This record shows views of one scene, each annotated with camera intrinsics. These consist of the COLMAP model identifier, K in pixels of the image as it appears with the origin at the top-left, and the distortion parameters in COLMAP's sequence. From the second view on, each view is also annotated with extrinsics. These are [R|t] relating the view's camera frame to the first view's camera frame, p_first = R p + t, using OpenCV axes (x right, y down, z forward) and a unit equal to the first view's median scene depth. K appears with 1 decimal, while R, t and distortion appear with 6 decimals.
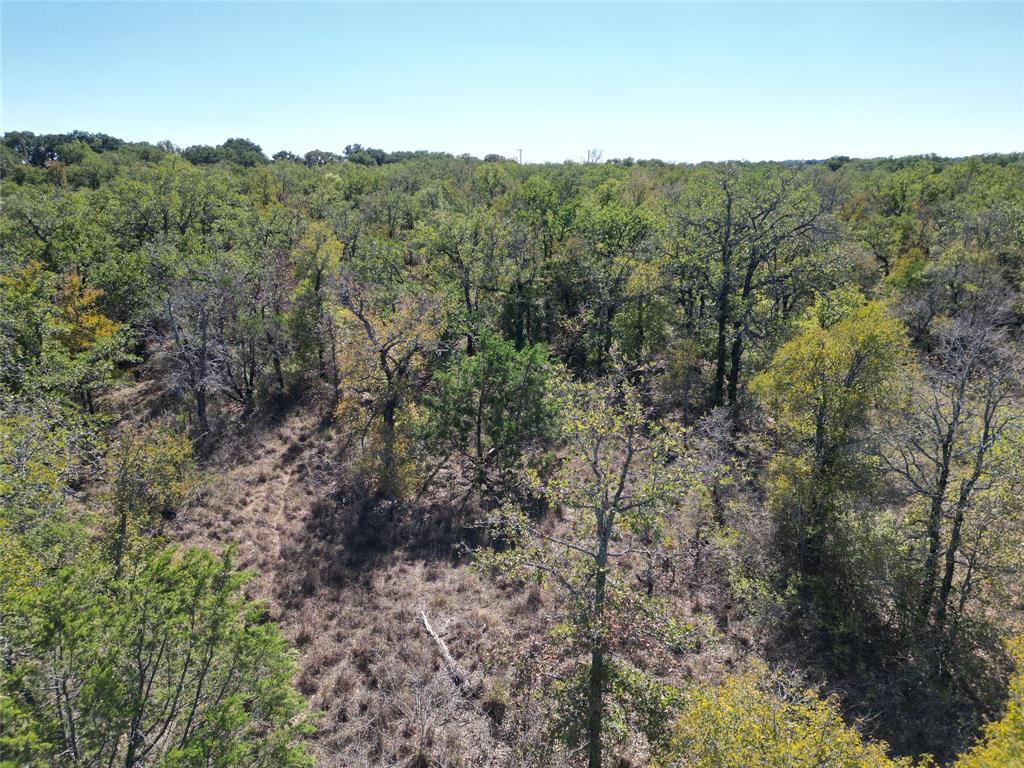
lens RADIAL K [[716.2, 0, 511.2], [0, 716.2, 382.0], [0, 0, 1]] dist [0.071207, -0.063182]
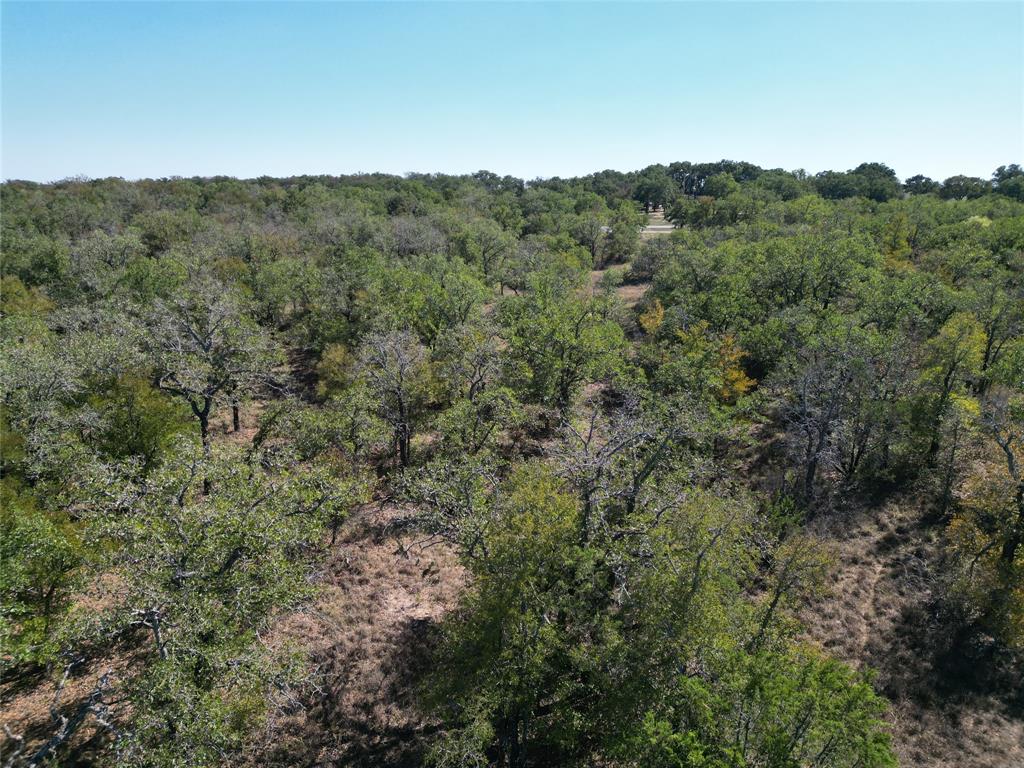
lens RADIAL K [[716.2, 0, 514.8], [0, 716.2, 386.5], [0, 0, 1]] dist [0.071207, -0.063182]
pose [[0.714411, 0.197342, -0.671321, -0.030282], [-0.206637, 0.976118, 0.067041, -0.084839], [0.668519, 0.090825, 0.738128, -0.157762]]
